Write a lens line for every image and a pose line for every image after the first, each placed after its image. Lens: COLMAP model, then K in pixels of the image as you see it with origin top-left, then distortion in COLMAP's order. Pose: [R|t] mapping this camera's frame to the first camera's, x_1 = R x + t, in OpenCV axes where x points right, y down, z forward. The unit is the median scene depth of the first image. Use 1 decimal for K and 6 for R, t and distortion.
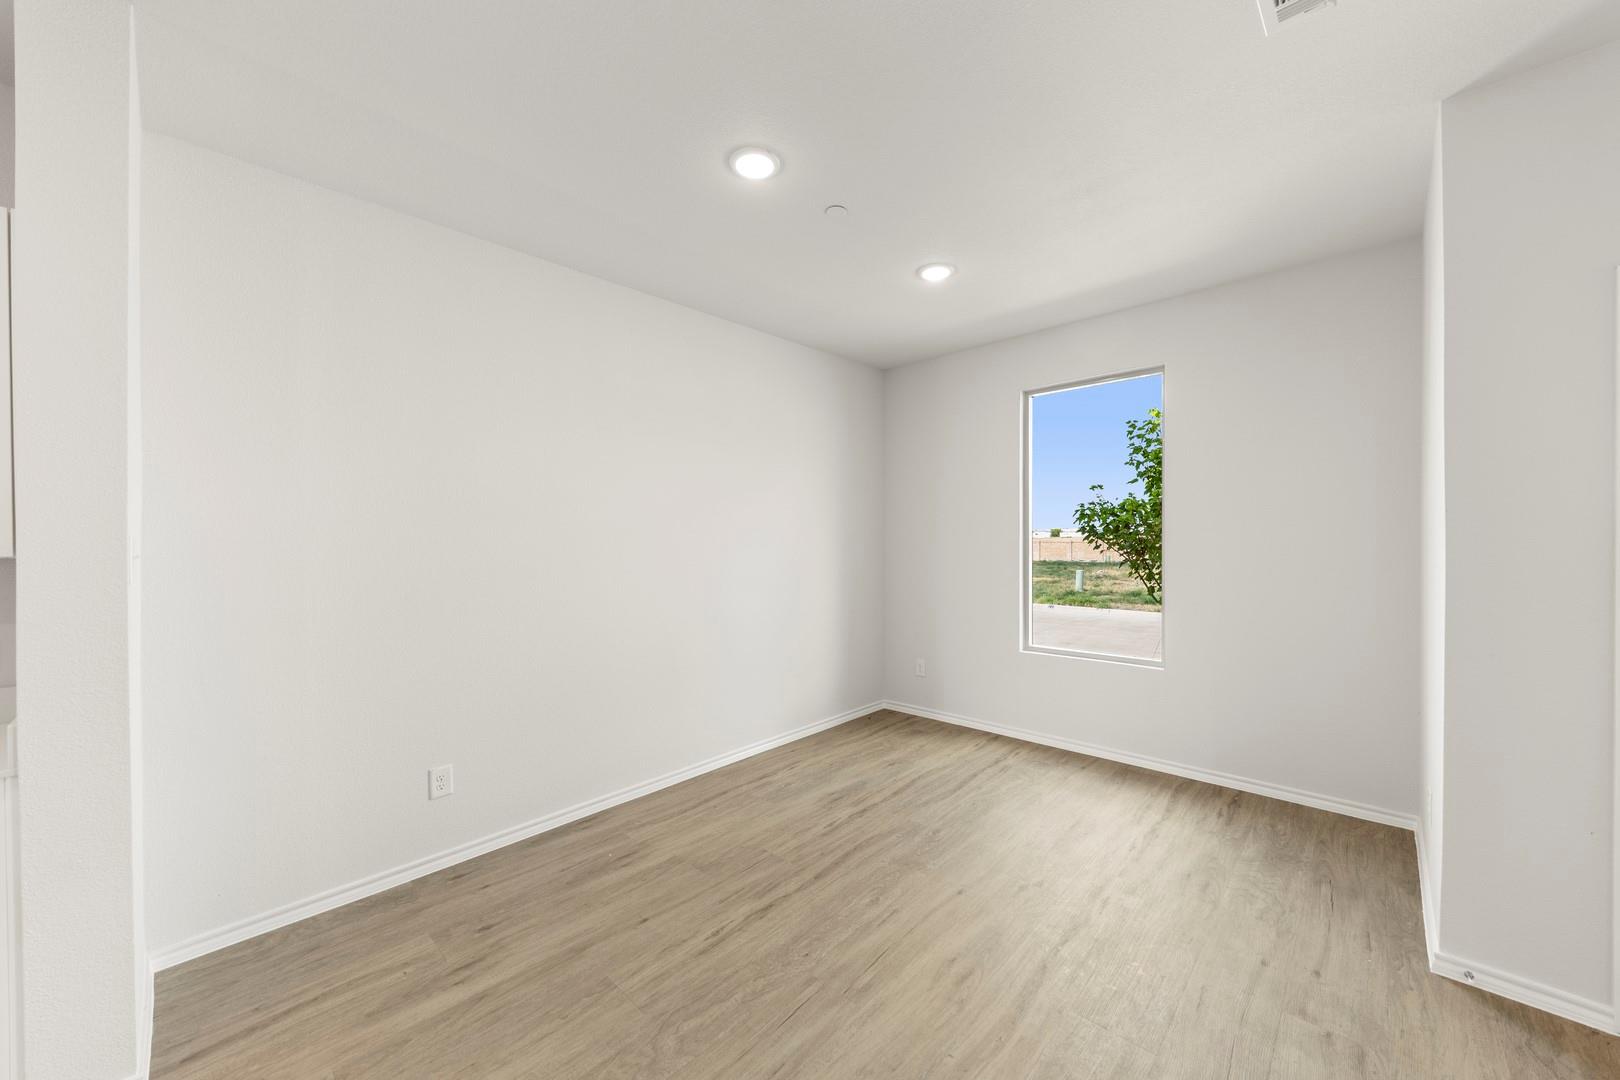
lens RADIAL K [[609.7, 0, 805.8], [0, 609.7, 532.8], [0, 0, 1]] dist [-0.000822, -0.001236]
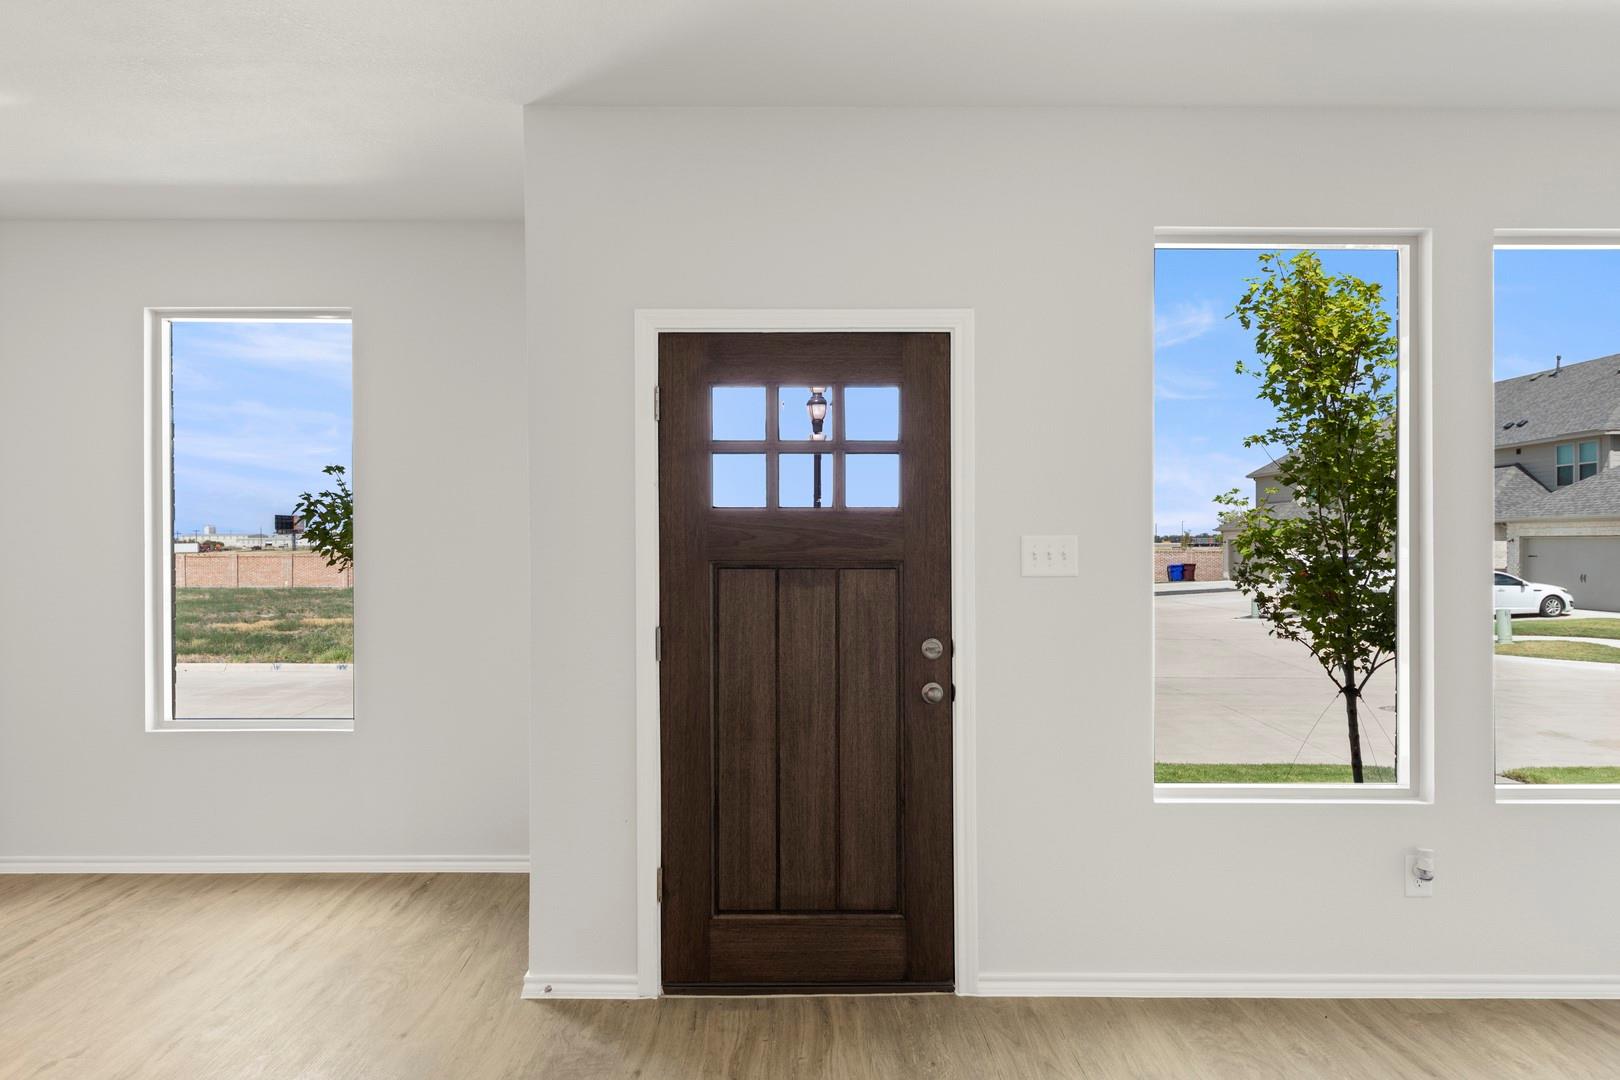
lens RADIAL K [[1068.8, 0, 810.2], [0, 1068.8, 548.3], [0, 0, 1]] dist [0.032347, -0.025345]
pose [[0.719518, 0.009161, 0.694413, 0.087894], [-0.014471, 0.999894, 0.001803, -0.001556], [-0.694323, -0.011346, 0.719574, -0.289296]]
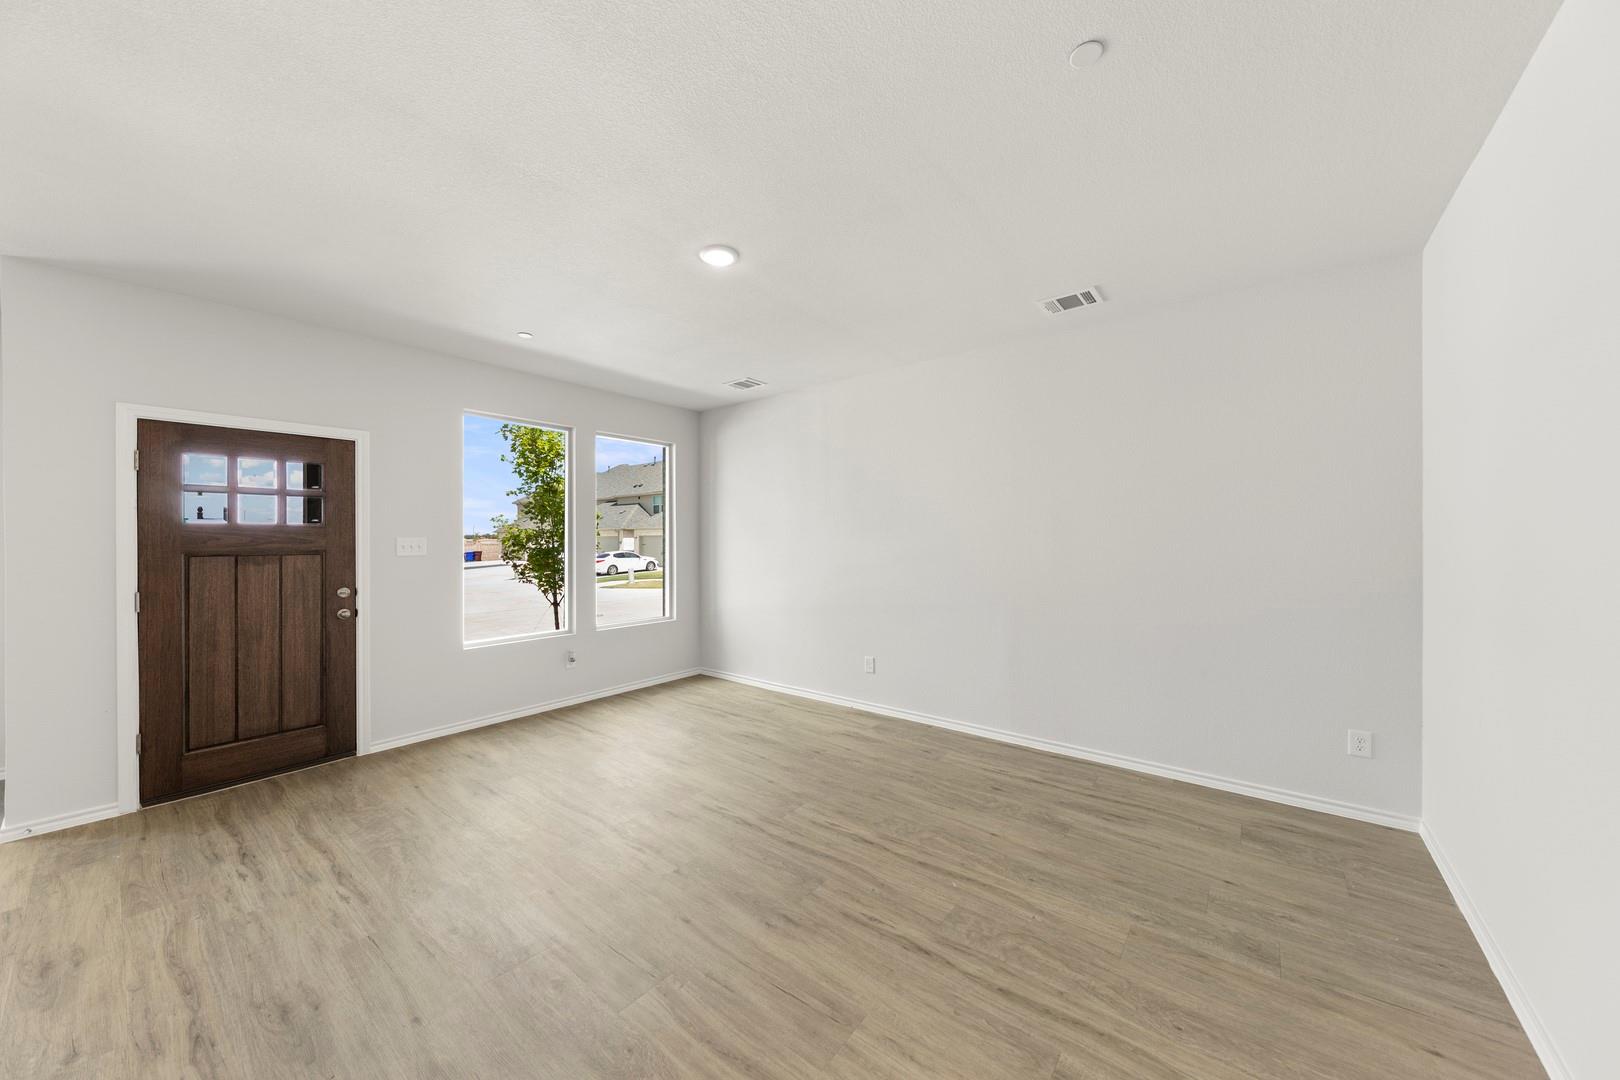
lens RADIAL K [[551.3, 0, 810.9], [0, 551.3, 535.6], [0, 0, 1]] dist [0.000240, -0.001891]
pose [[-0.080175, 0.016838, 0.996639, -0.236432], [-0.000233, 0.999857, -0.016911, -0.000156], [-0.996781, -0.001588, -0.080159, -0.449035]]
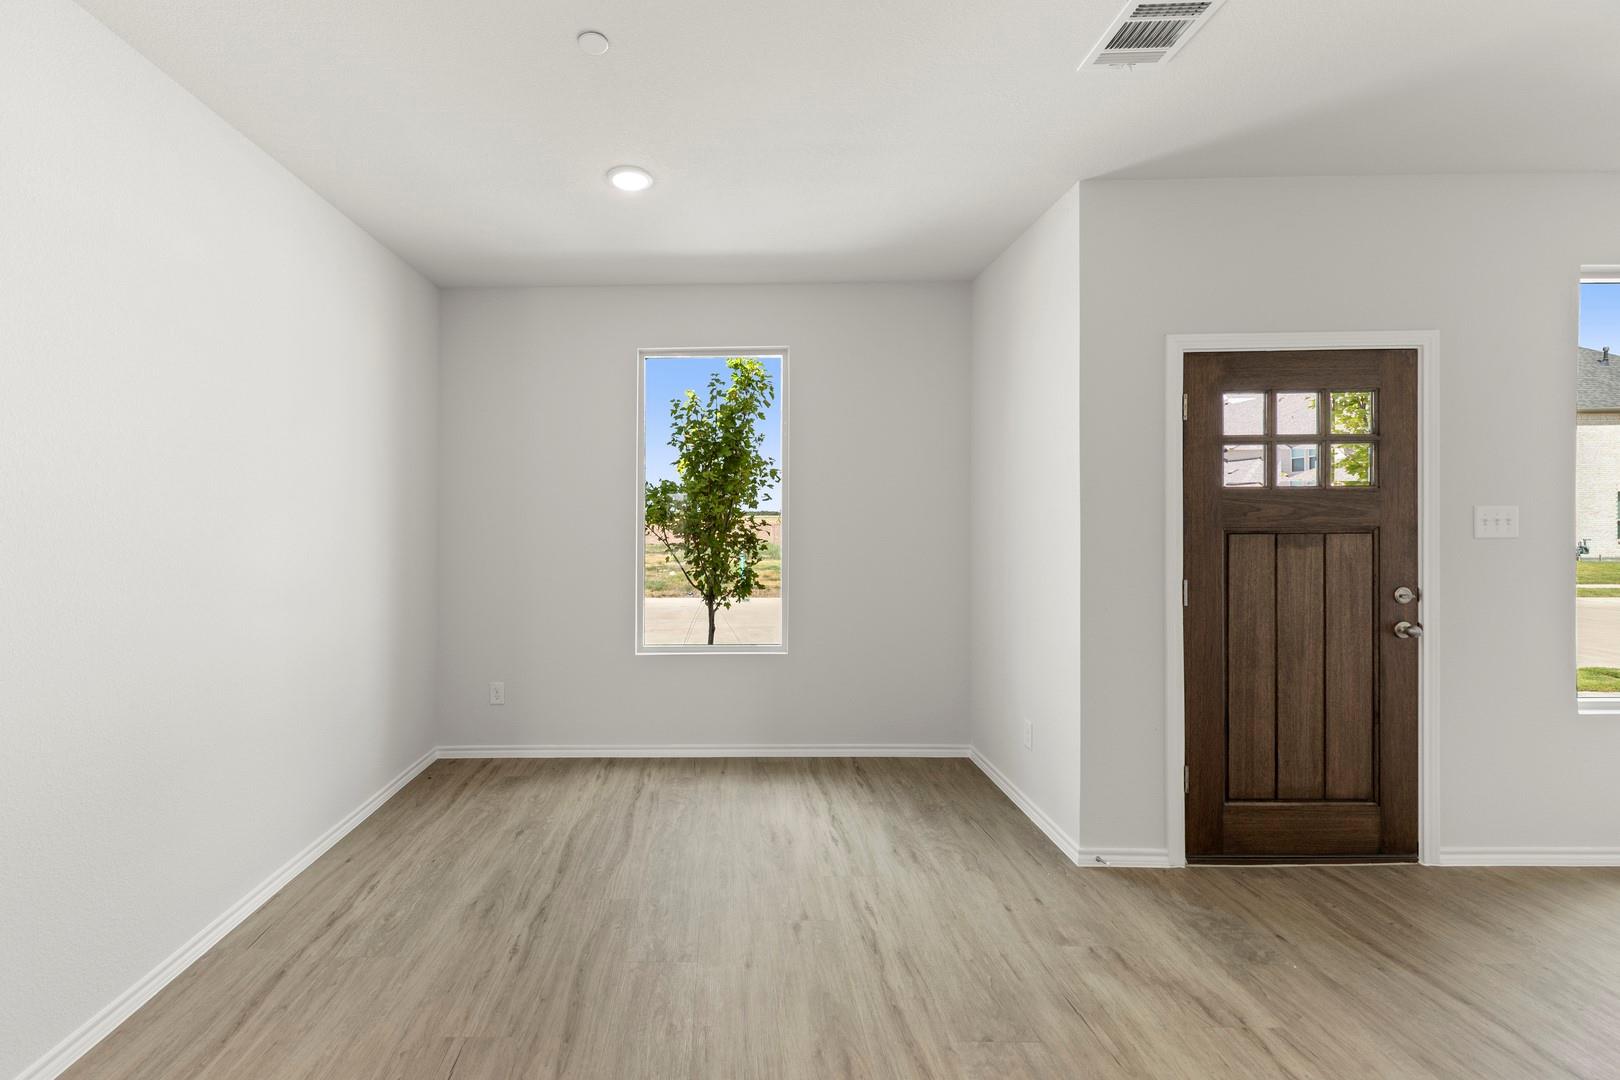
lens RADIAL K [[697.8, 0, 740.0], [0, 697.8, 512.9], [0, 0, 1]] dist [0.005619, -0.000371]
pose [[0.730993, 0.005745, 0.682360, -0.249725], [-0.003493, 0.999983, -0.004677, 0.000460], [-0.682376, 0.001035, 0.731001, 0.219342]]
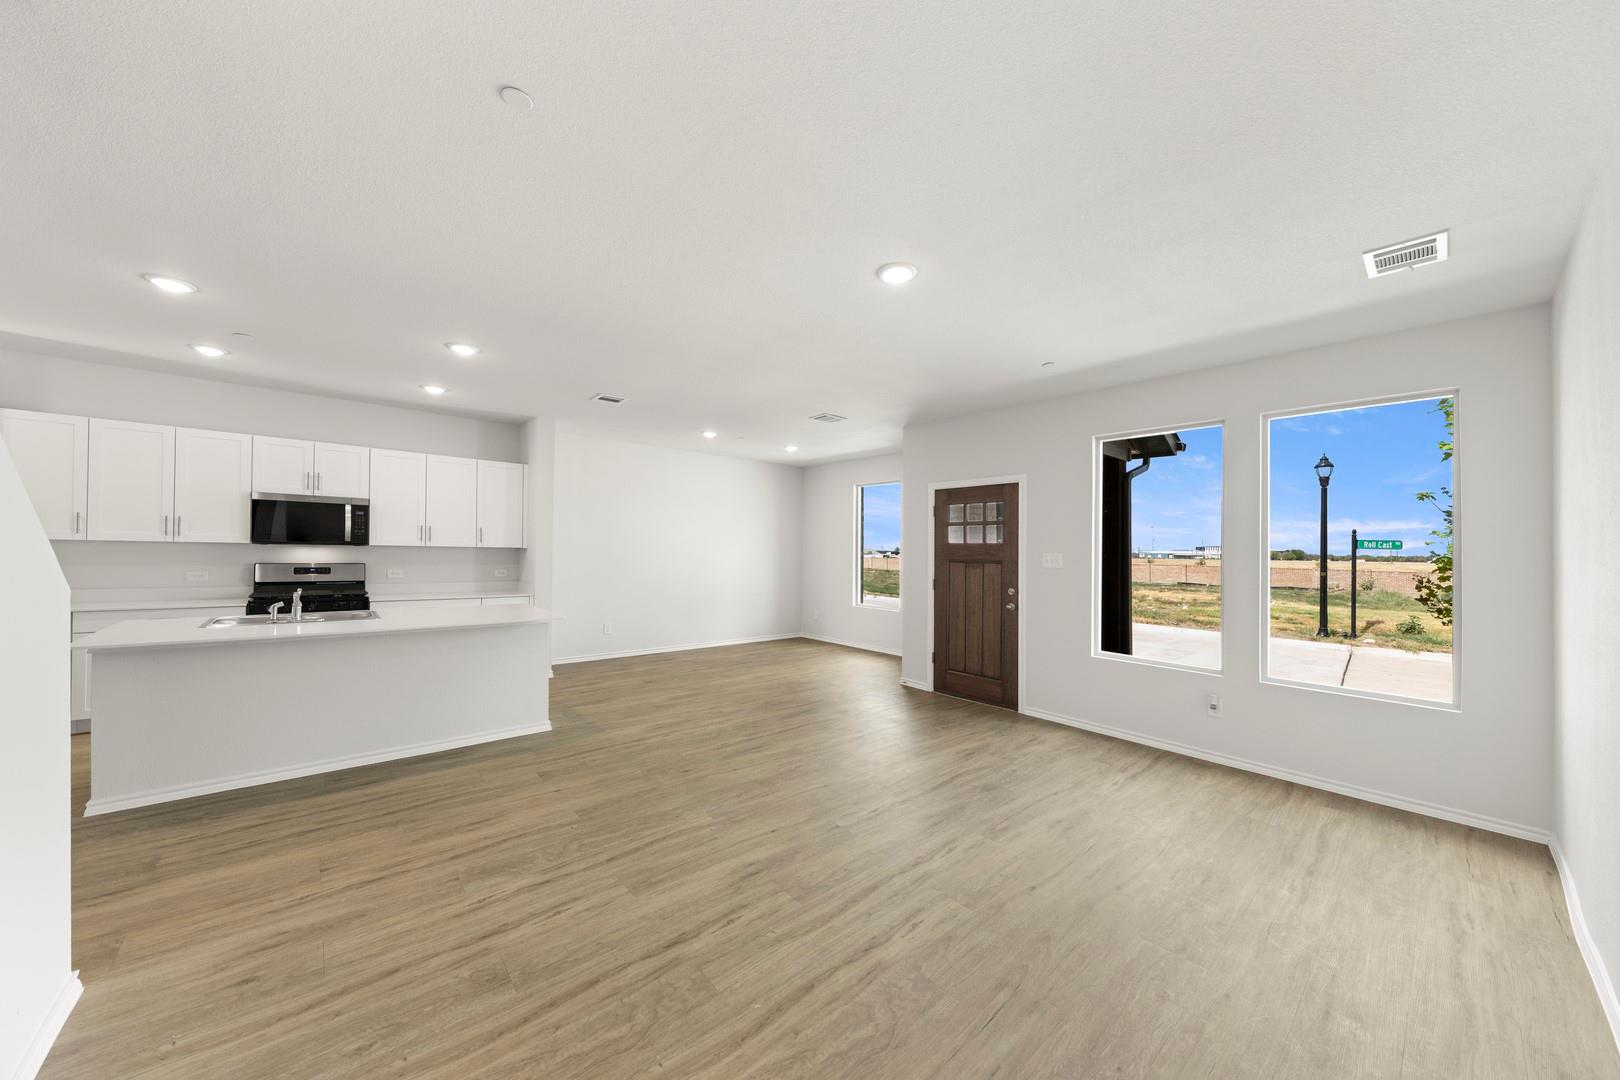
lens RADIAL K [[551.3, 0, 819.7], [0, 551.3, 549.0], [0, 0, 1]] dist [0.000240, -0.001891]
pose [[0.996741, 0.032166, -0.073979, 0.416215], [-0.031945, 0.999481, 0.004169, -0.011210], [0.074075, -0.001792, 0.997251, -1.090487]]
